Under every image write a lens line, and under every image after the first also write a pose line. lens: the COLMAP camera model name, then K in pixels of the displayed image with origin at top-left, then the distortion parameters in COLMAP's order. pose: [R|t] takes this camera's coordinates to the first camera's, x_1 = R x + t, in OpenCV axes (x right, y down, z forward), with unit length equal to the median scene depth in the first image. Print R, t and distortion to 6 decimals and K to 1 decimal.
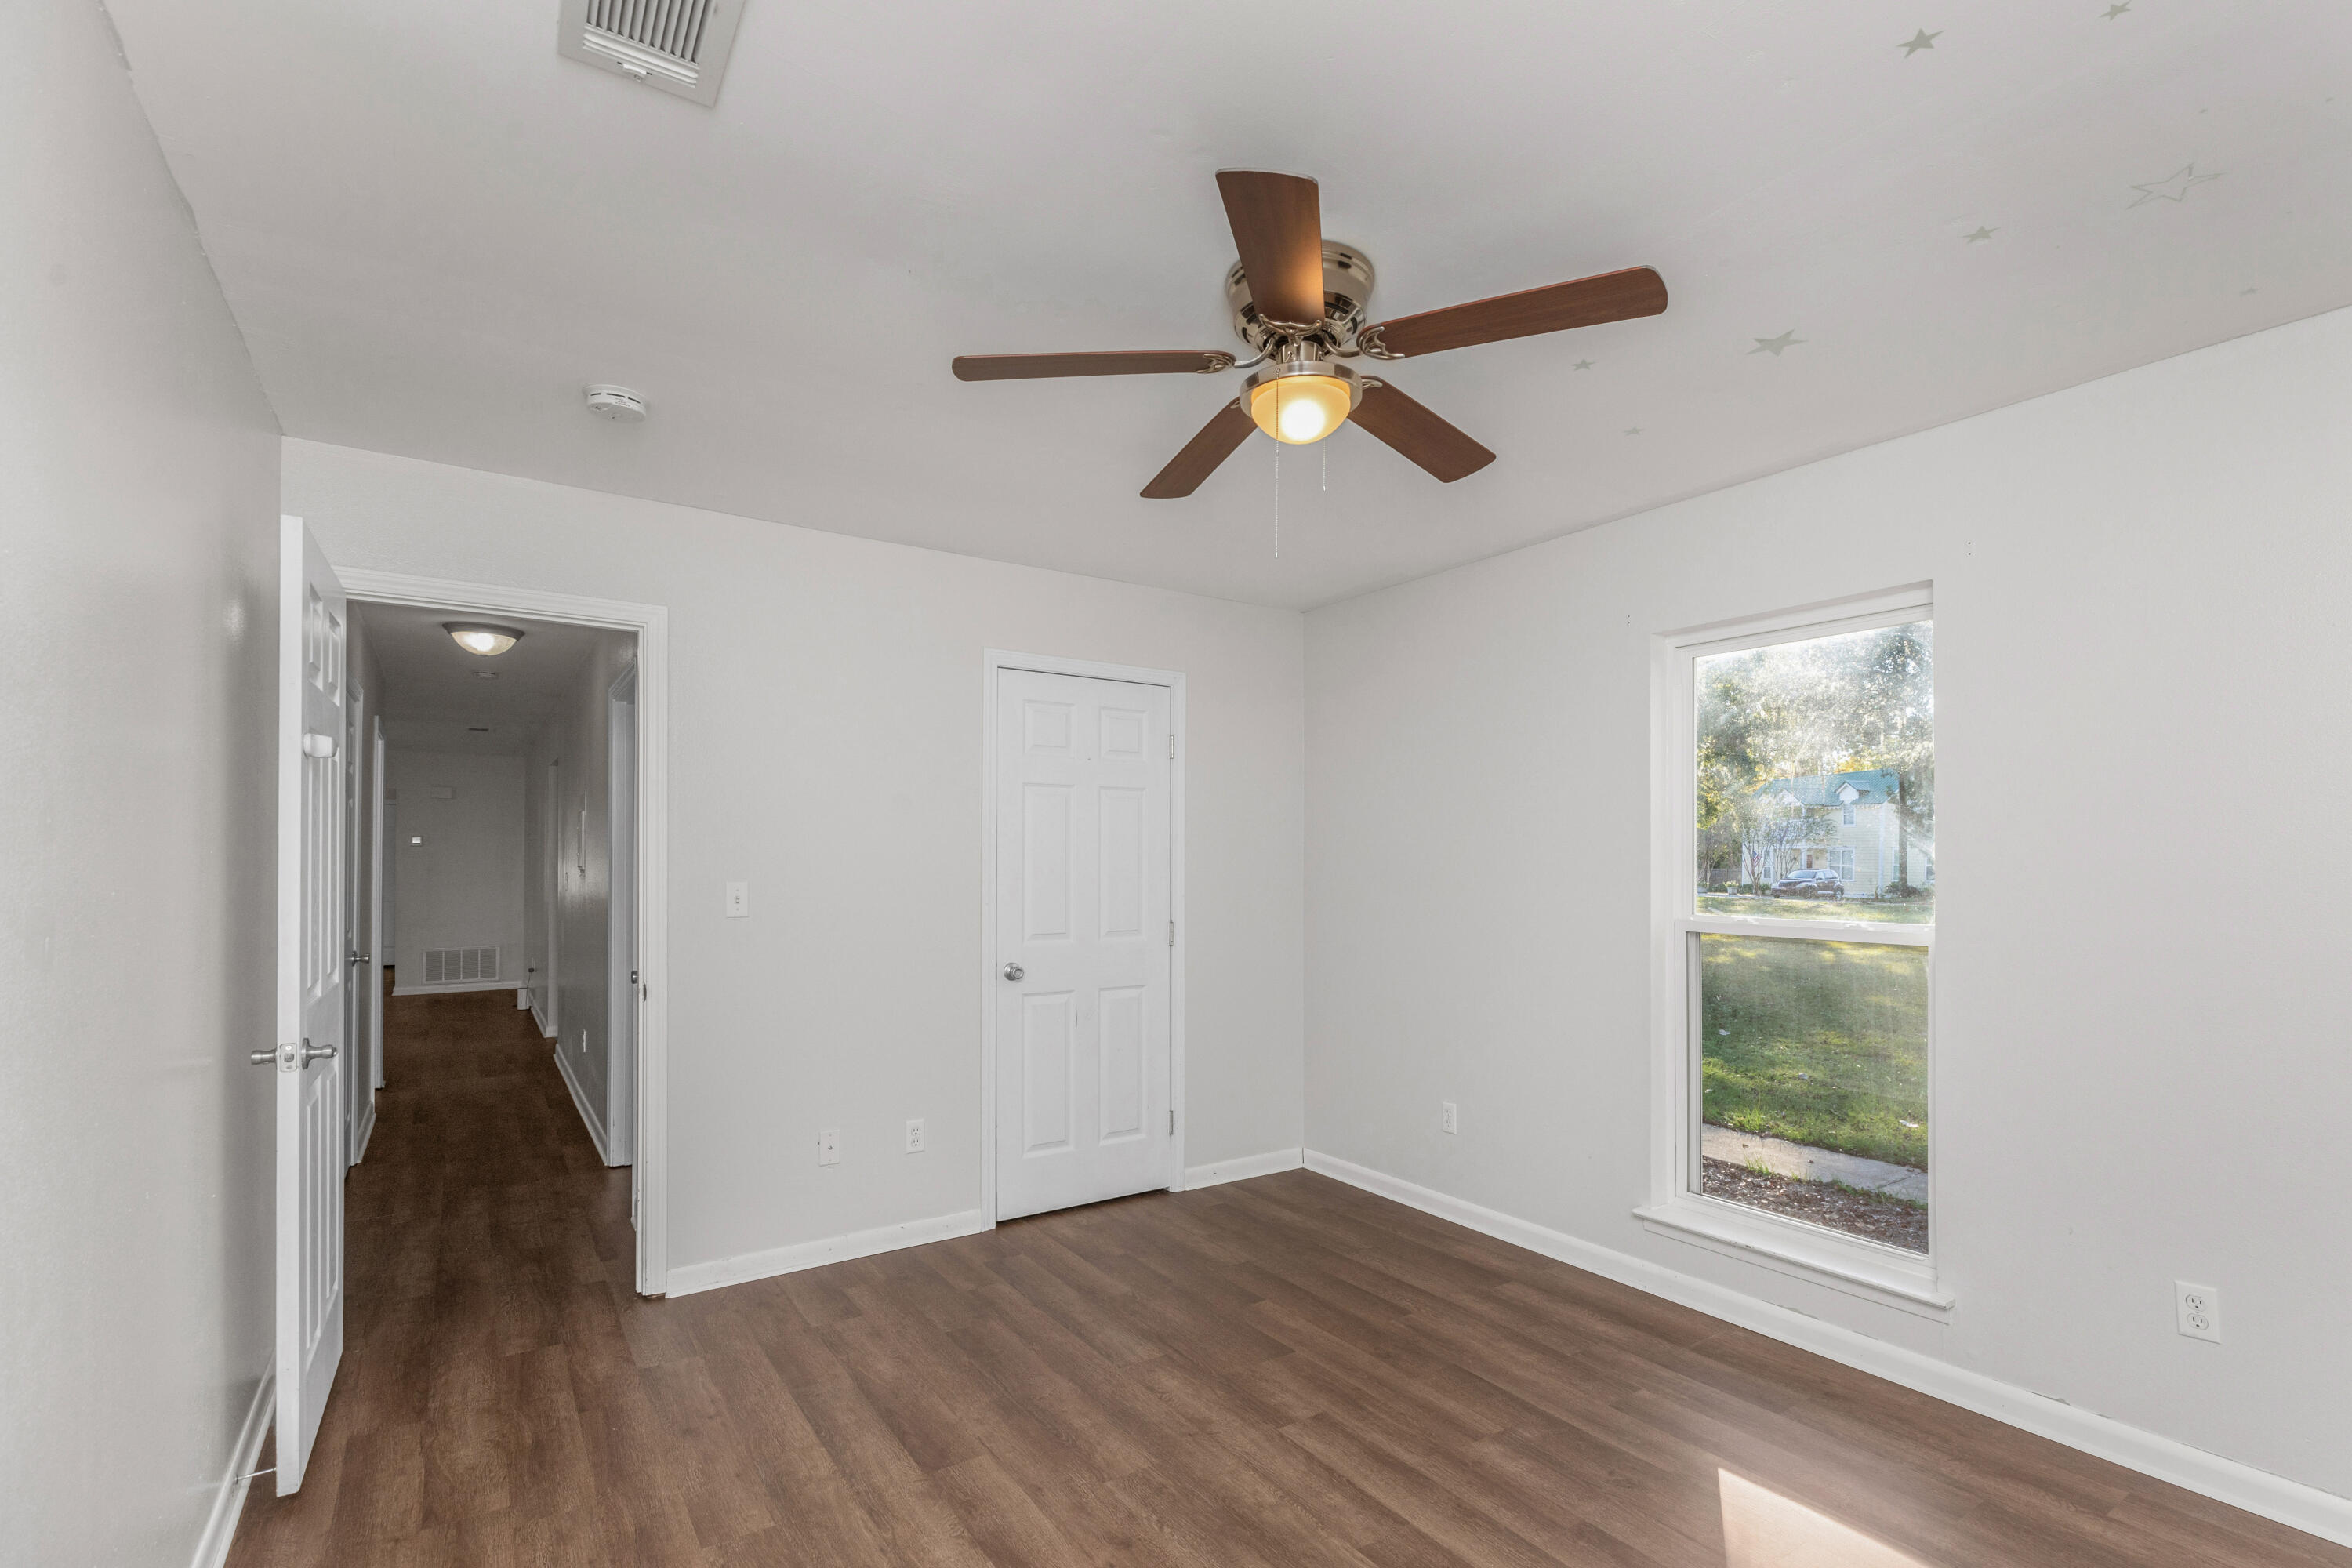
lens RADIAL K [[1087.2, 0, 1225.5], [0, 1087.2, 851.0], [0, 0, 1]] dist [0.000208, 0.000093]
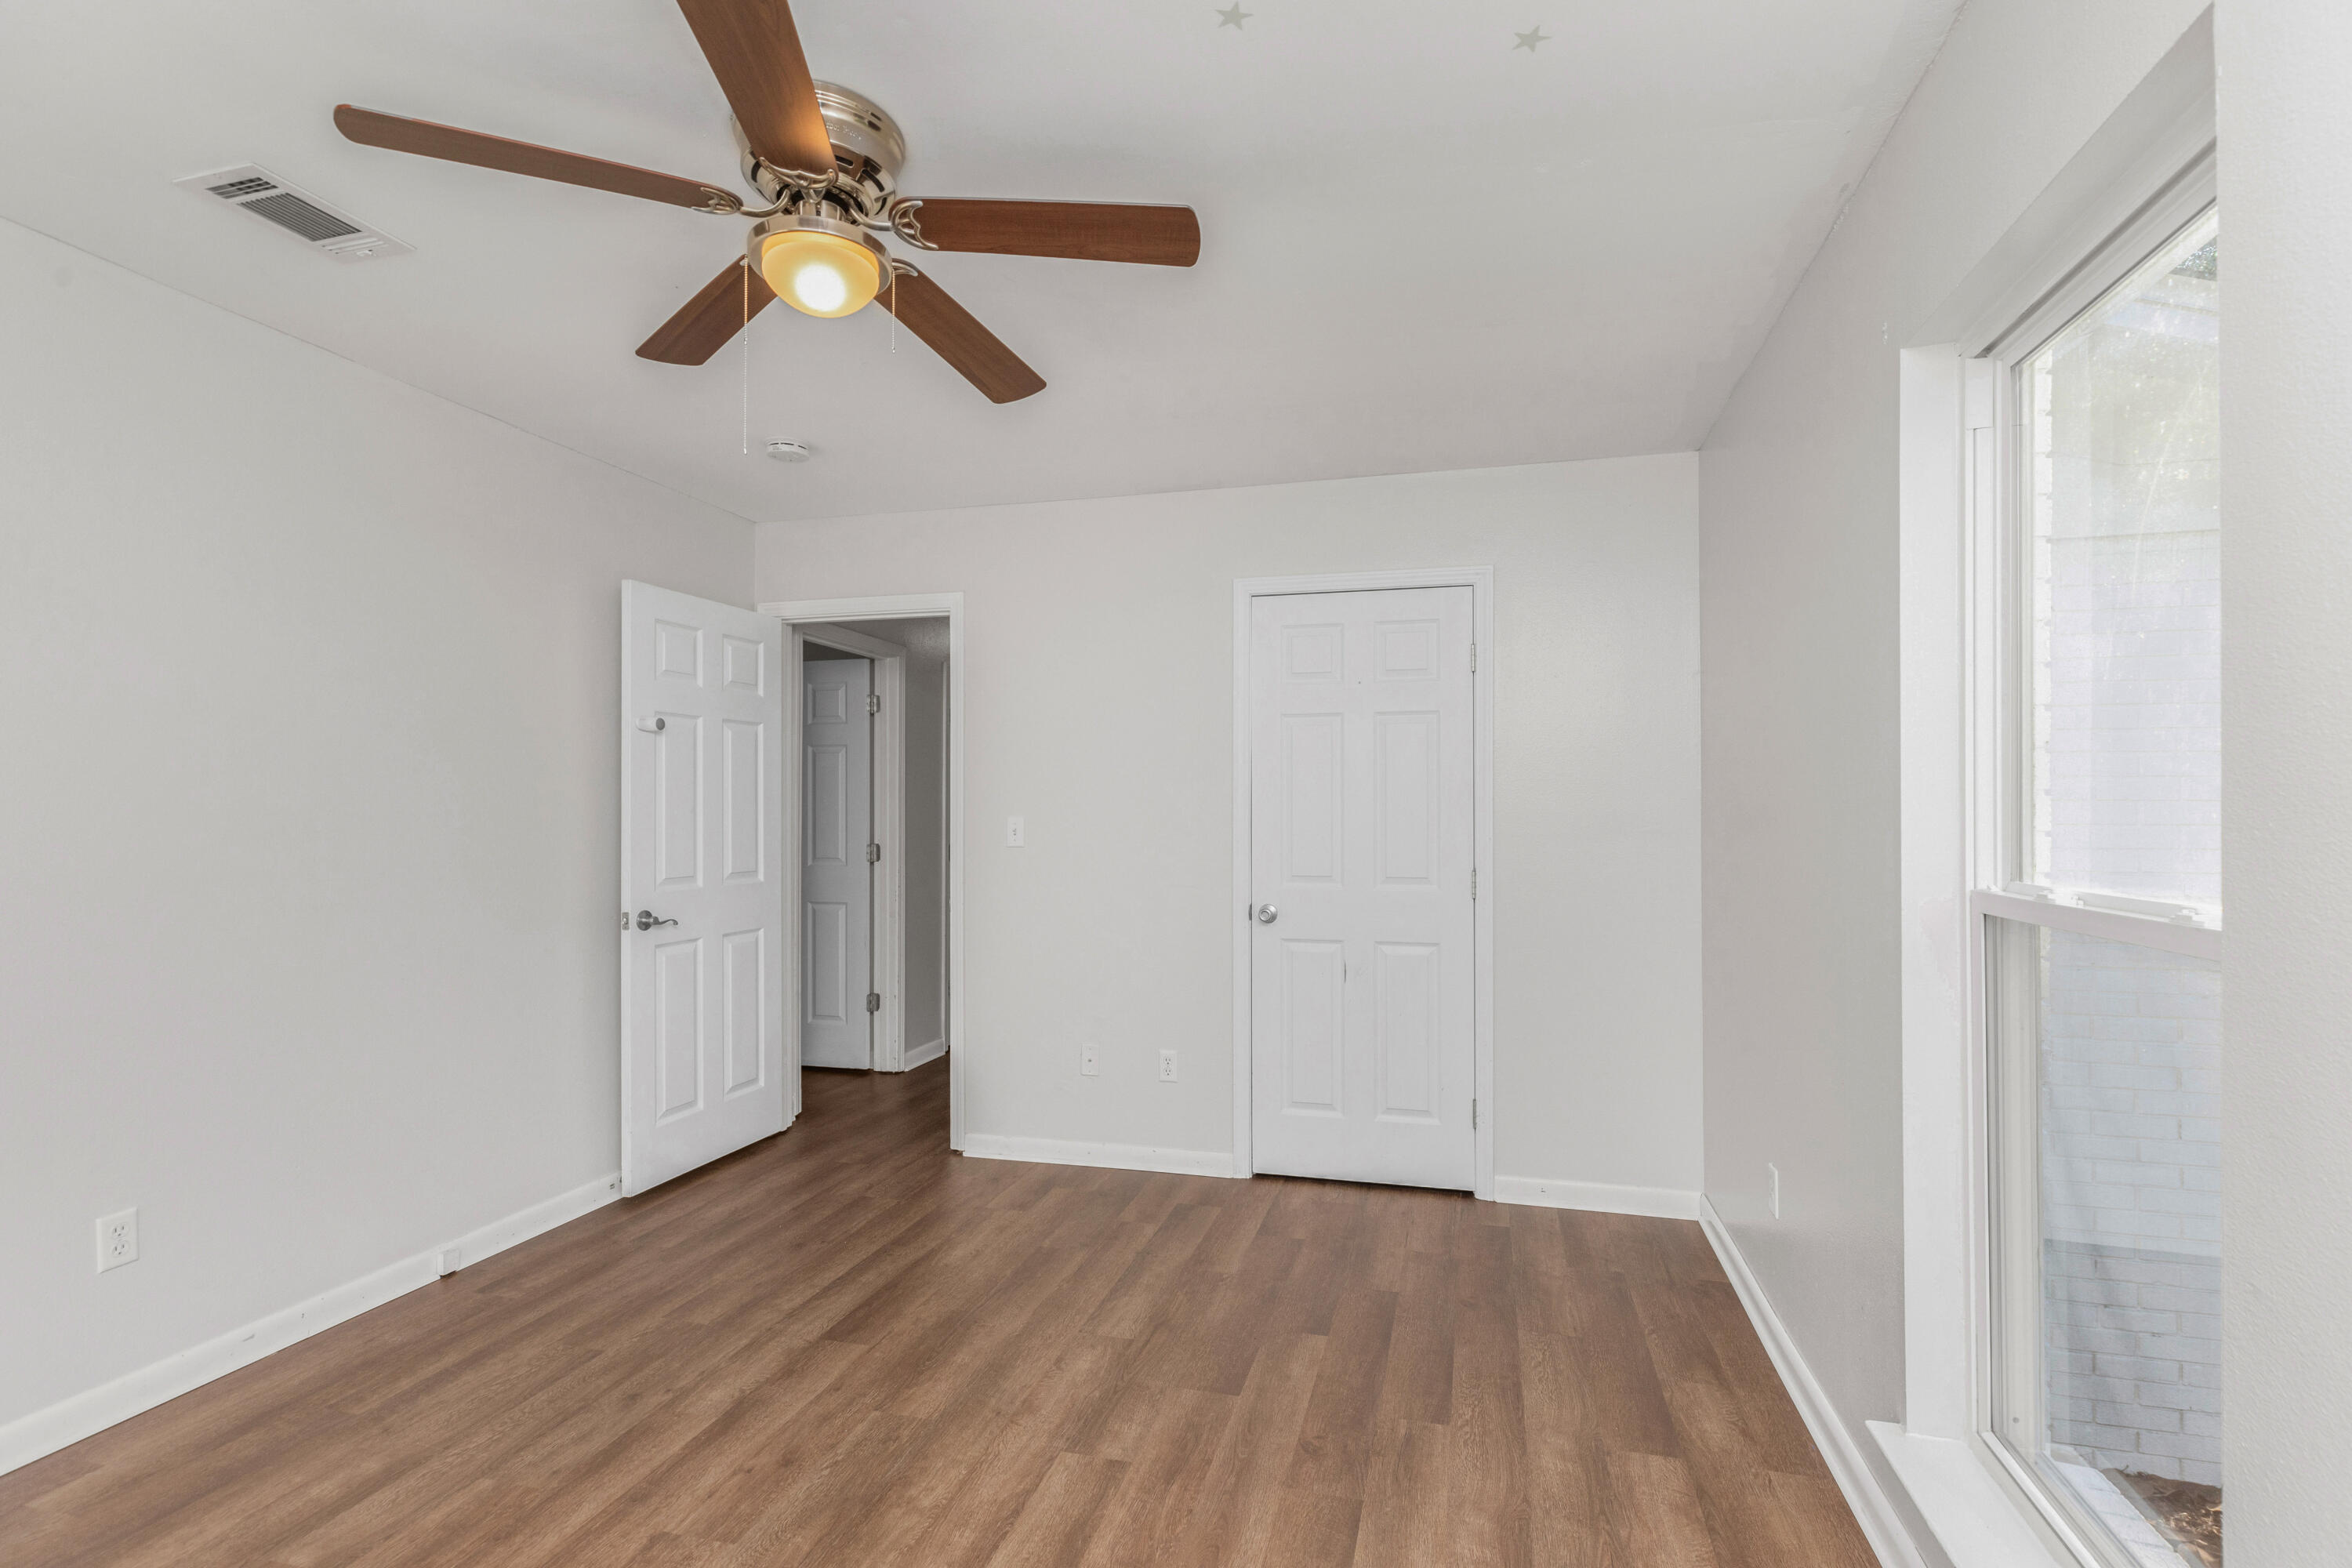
lens RADIAL K [[1087.2, 0, 1185.9], [0, 1087.2, 791.8], [0, 0, 1]] dist [0.000208, 0.000093]
pose [[0.650089, -0.014138, -0.759727, 0.609785], [0.007320, 0.999897, -0.012344, 0.019455], [0.759823, 0.002464, 0.650125, 0.410651]]
